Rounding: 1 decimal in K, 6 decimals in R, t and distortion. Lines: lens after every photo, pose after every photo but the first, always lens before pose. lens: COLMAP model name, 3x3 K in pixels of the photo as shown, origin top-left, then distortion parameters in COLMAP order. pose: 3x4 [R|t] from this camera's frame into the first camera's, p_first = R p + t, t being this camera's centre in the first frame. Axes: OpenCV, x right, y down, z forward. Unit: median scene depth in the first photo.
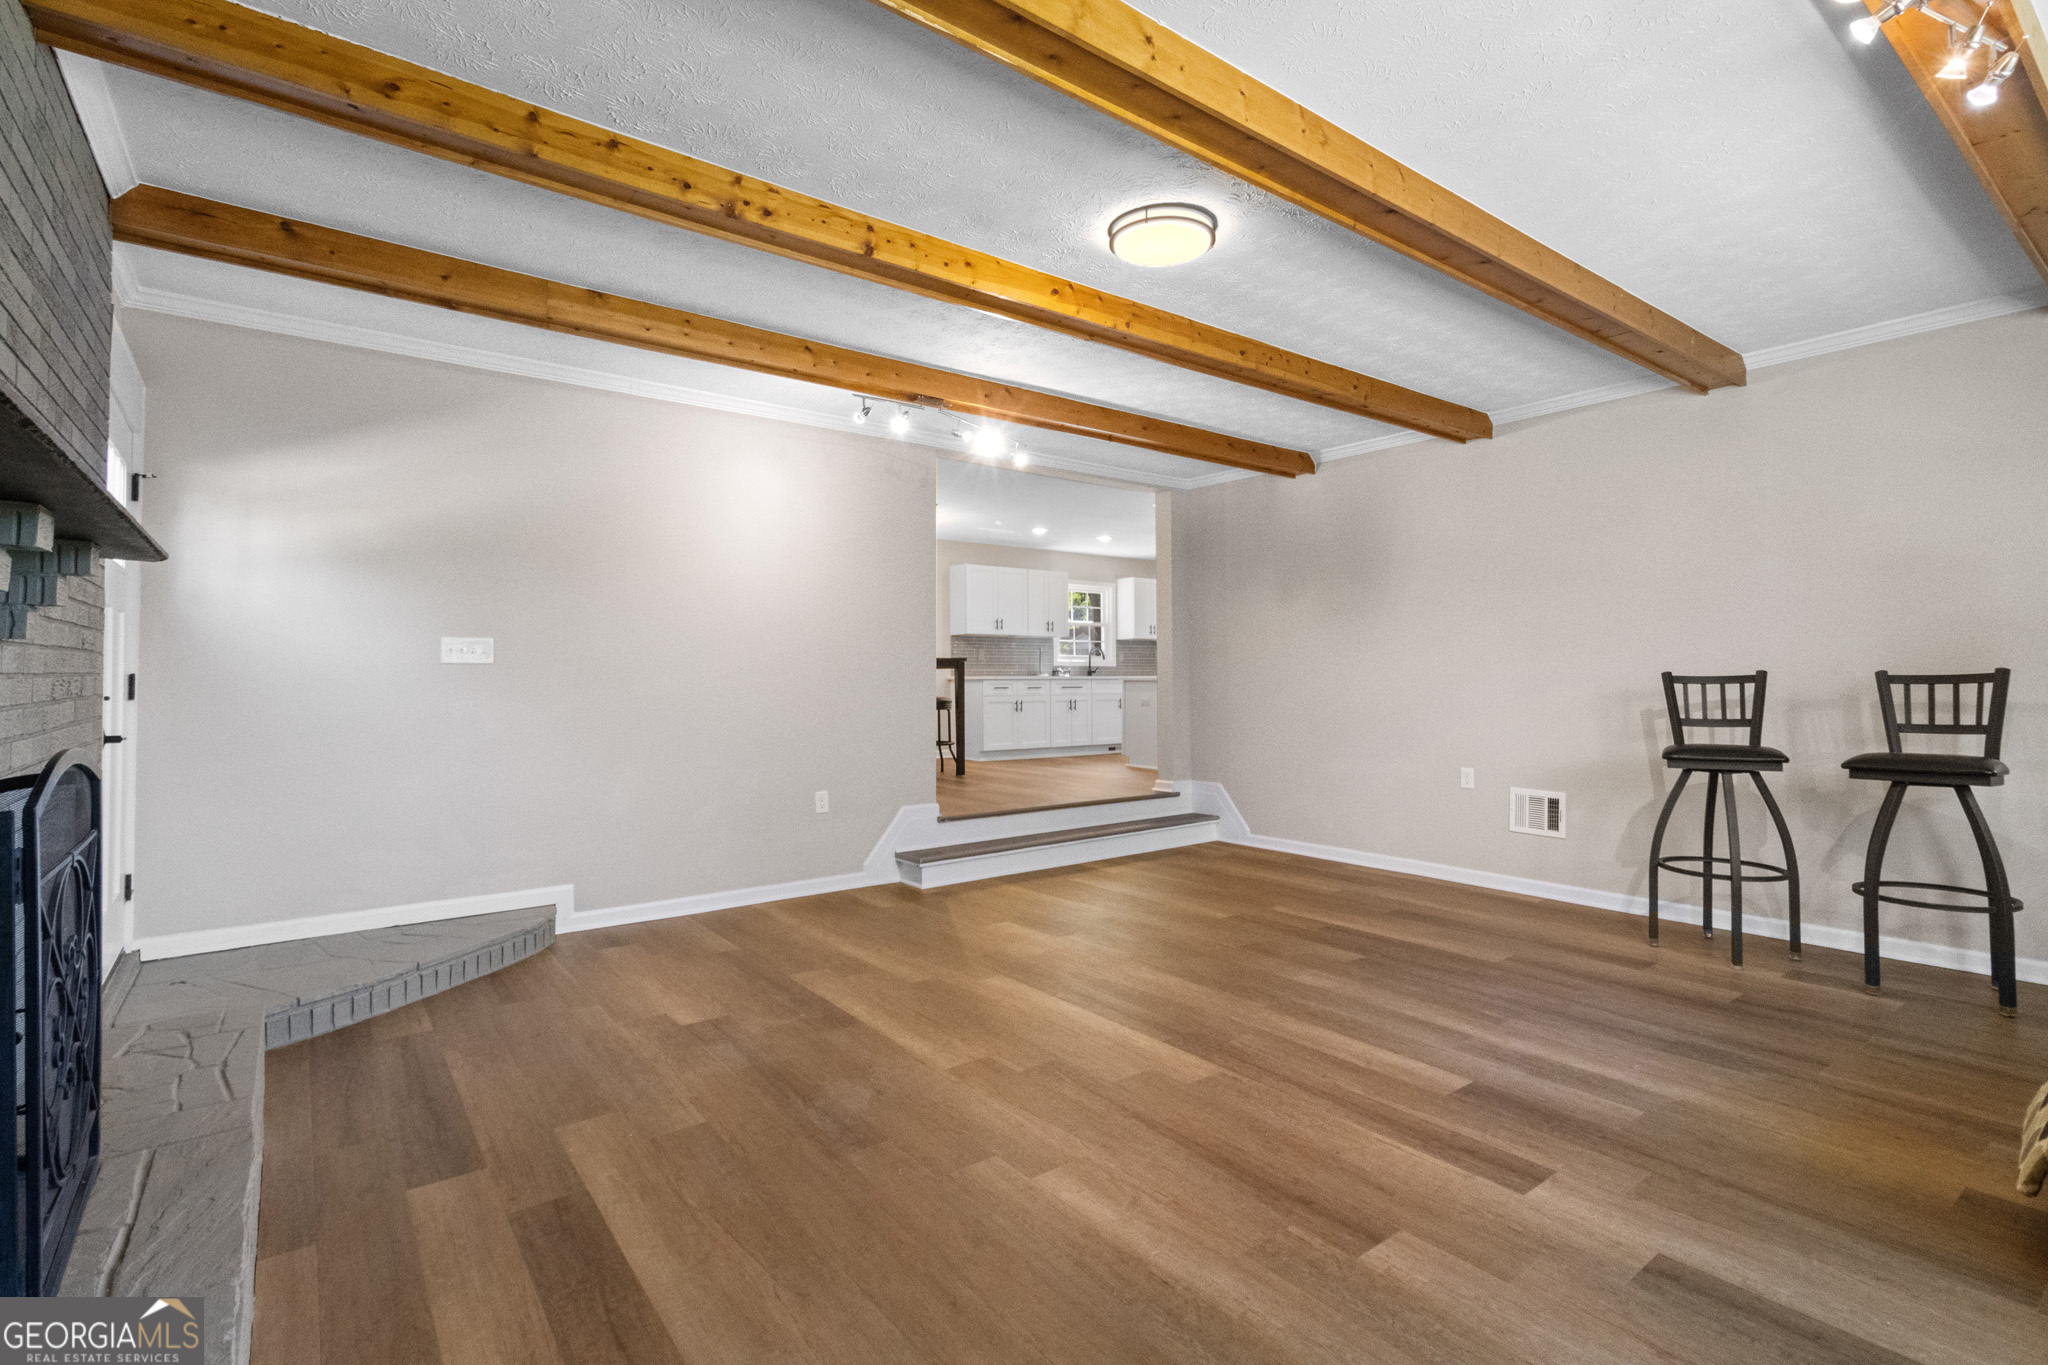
lens RADIAL K [[956.7, 0, 1019.0], [0, 956.7, 671.5], [0, 0, 1]] dist [-0.005067, 0.000195]
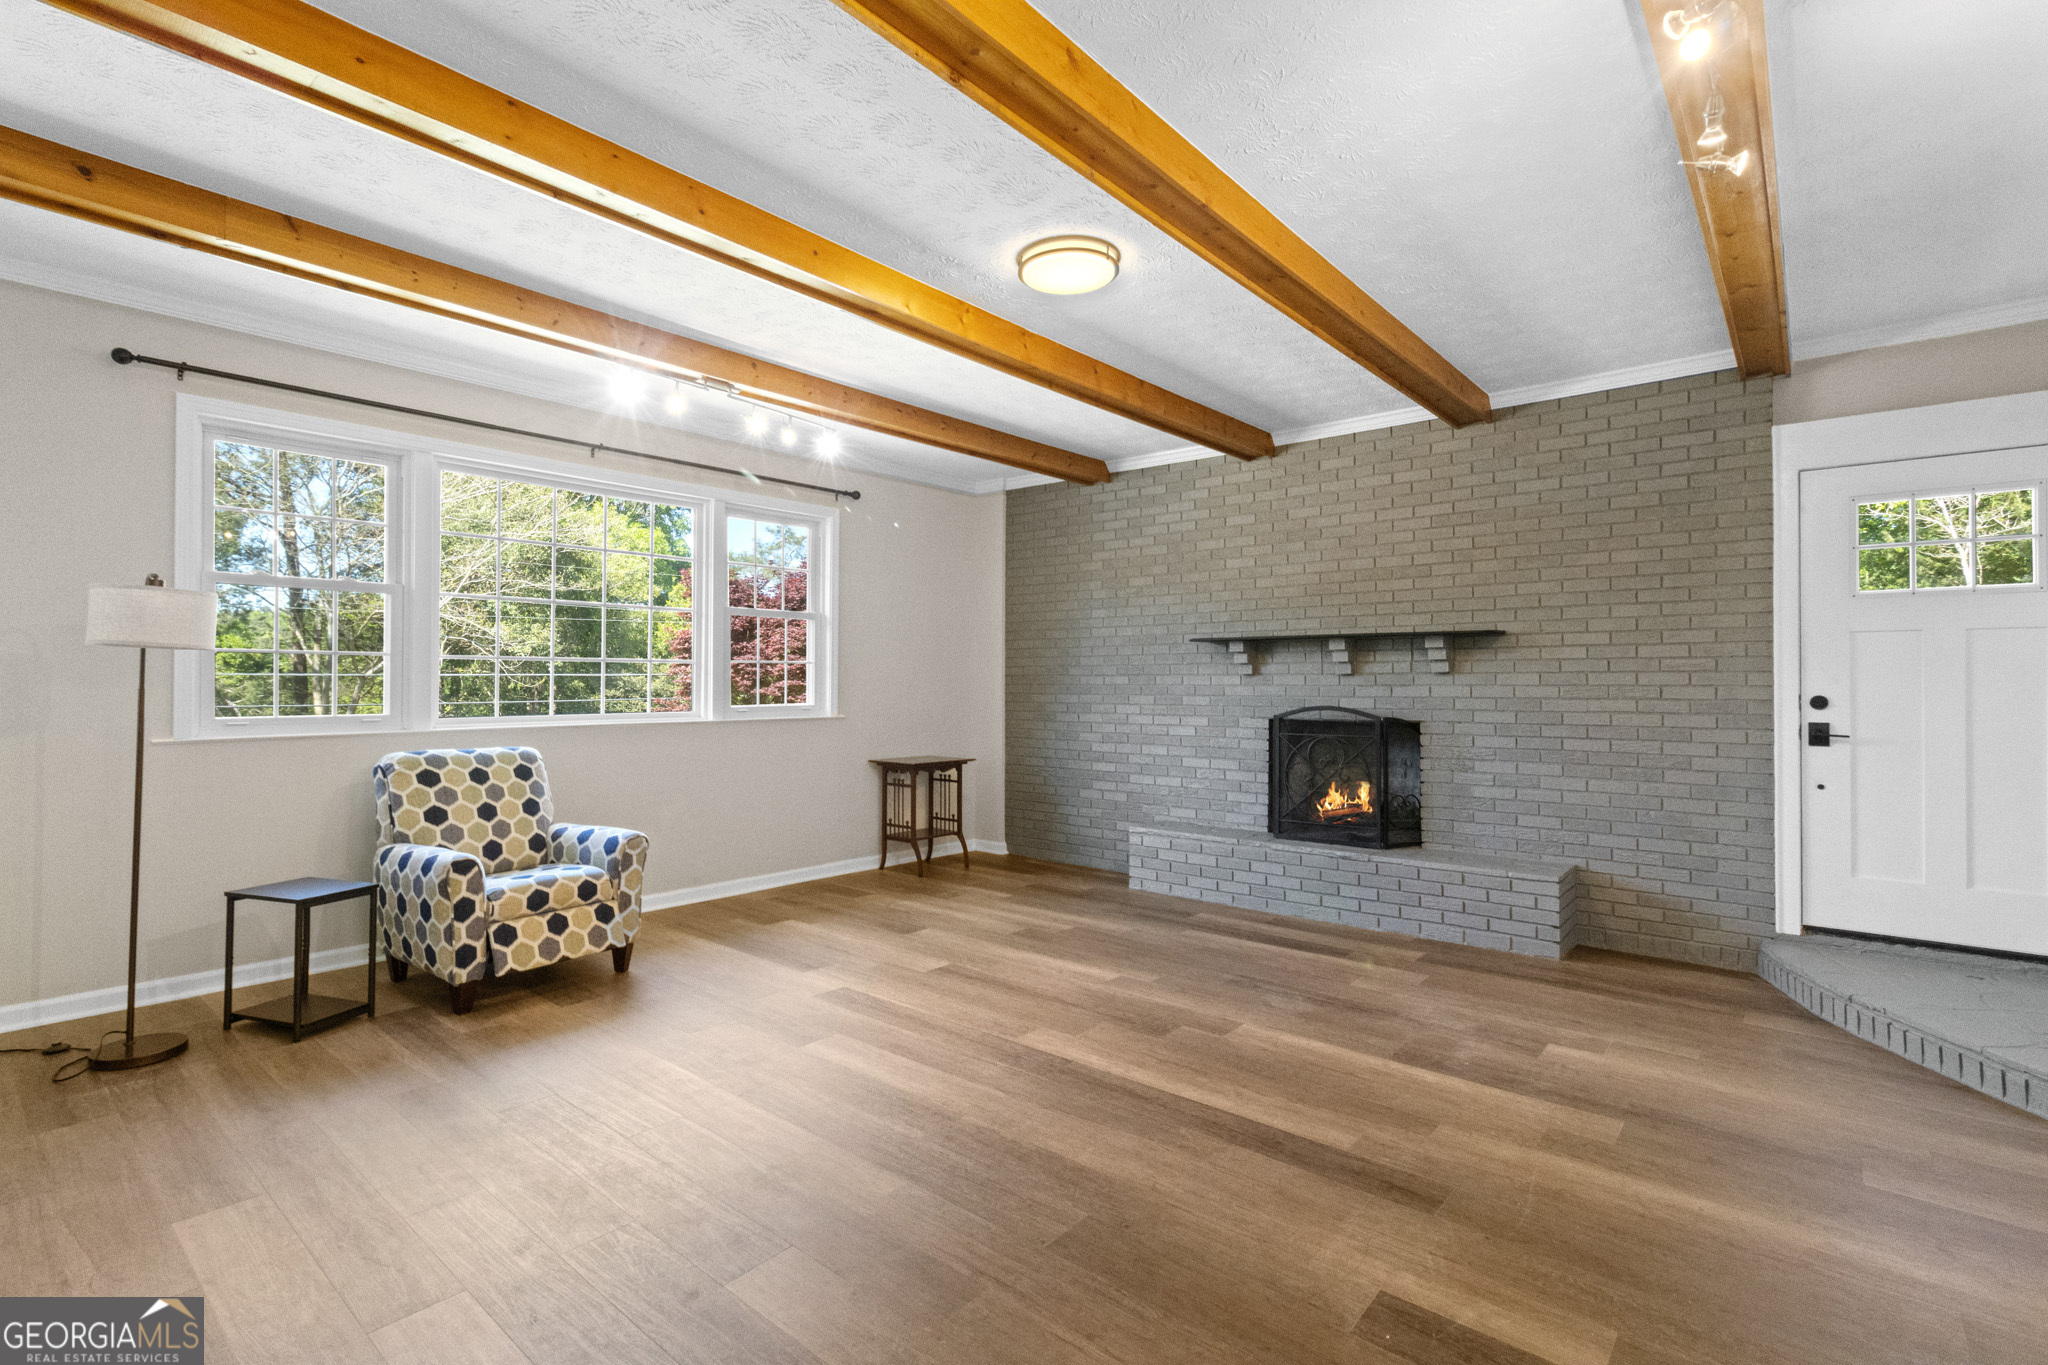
lens RADIAL K [[956.7, 0, 1019.0], [0, 956.7, 671.5], [0, 0, 1]] dist [-0.005067, 0.000195]
pose [[-0.976457, -0.000448, -0.215713, 0.438935], [0.002094, 0.999931, -0.011554, -0.004687], [0.215703, -0.011734, -0.976389, 2.050869]]
